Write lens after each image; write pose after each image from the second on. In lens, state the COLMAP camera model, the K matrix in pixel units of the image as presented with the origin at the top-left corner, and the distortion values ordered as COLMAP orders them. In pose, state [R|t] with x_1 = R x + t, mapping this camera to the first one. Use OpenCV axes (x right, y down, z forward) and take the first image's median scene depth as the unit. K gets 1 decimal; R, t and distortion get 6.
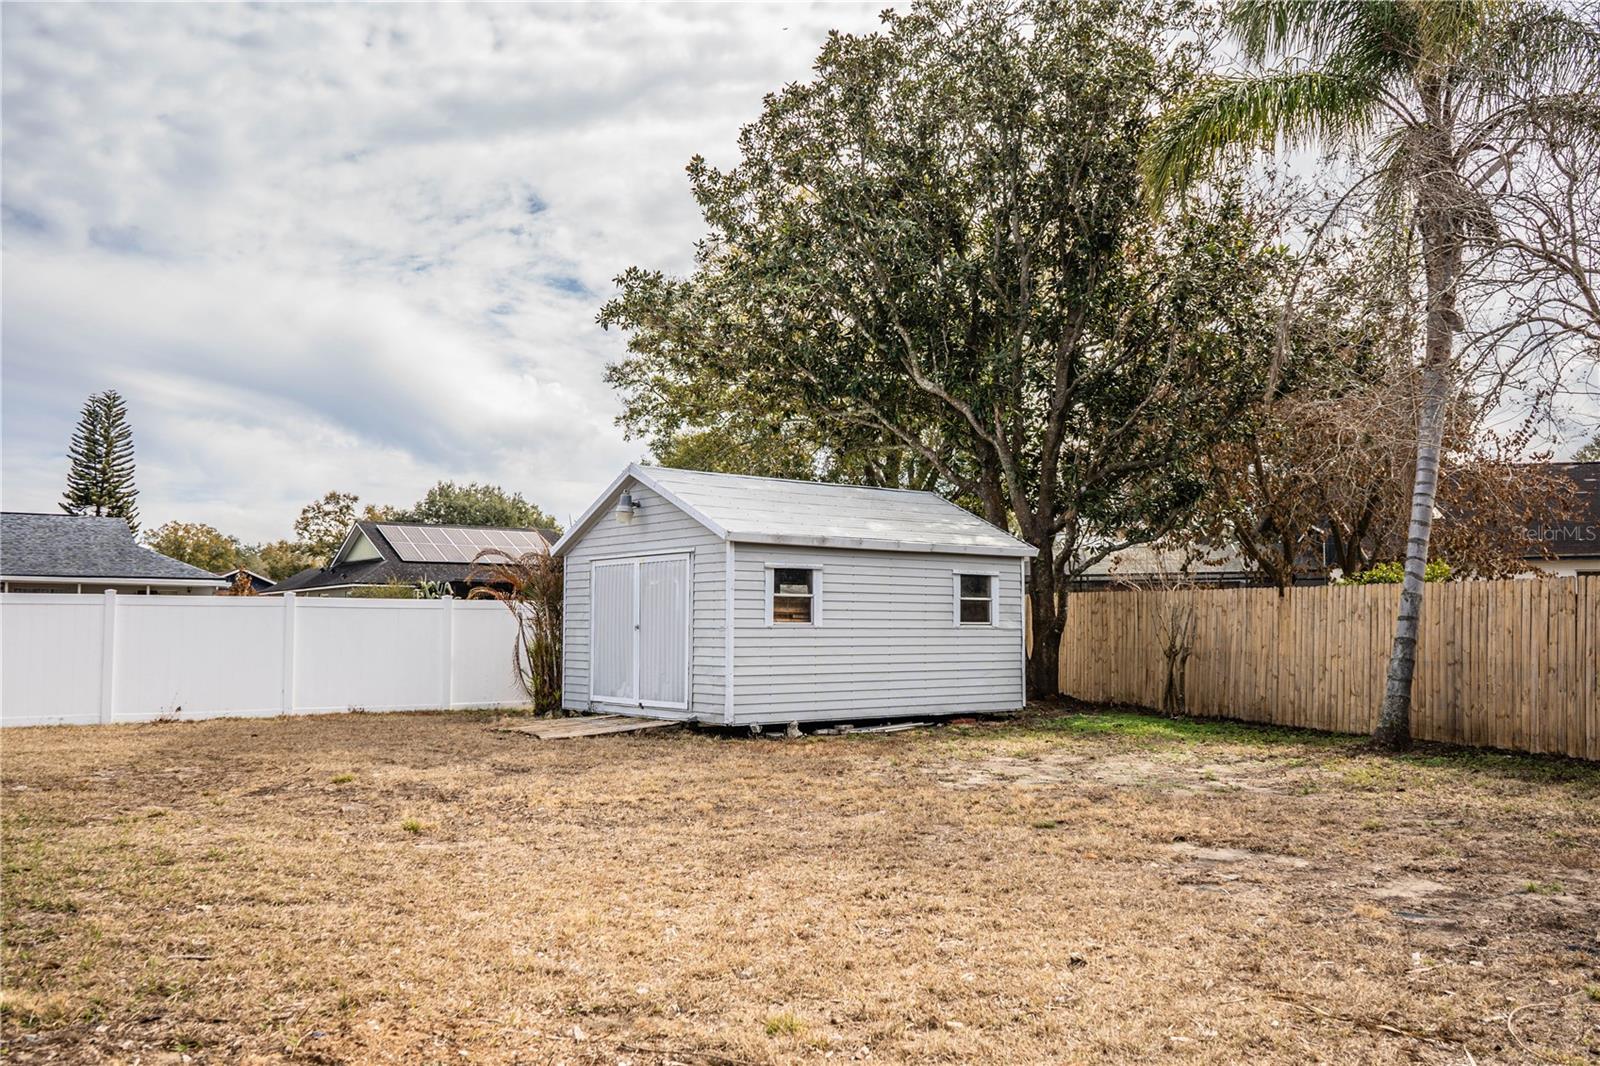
lens RADIAL K [[1331.0, 0, 800.0], [0, 1331.0, 533.0], [0, 0, 1]] dist [-0.058124, -0.000885]
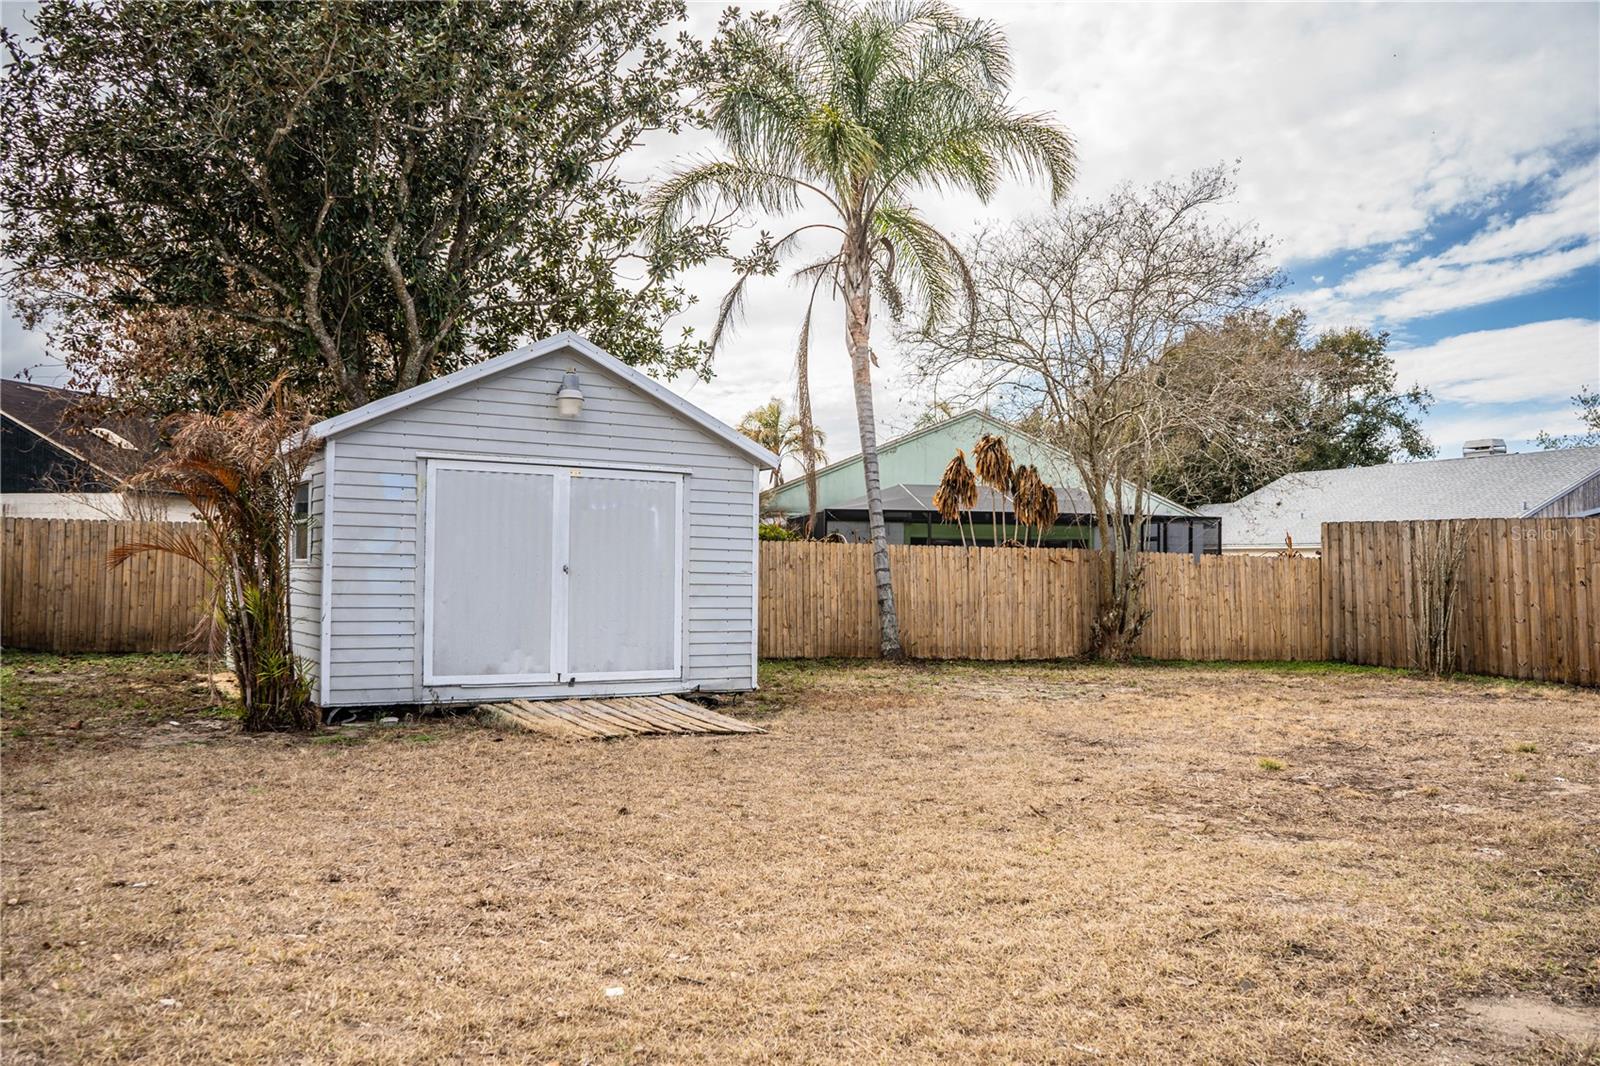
lens RADIAL K [[1331.0, 0, 800.0], [0, 1331.0, 533.0], [0, 0, 1]] dist [-0.058124, -0.000885]
pose [[0.116536, 0.032392, 0.992658, -0.833262], [-0.081754, 0.996389, -0.022915, 0.060623], [-0.989816, -0.078483, 0.118764, 0.836236]]
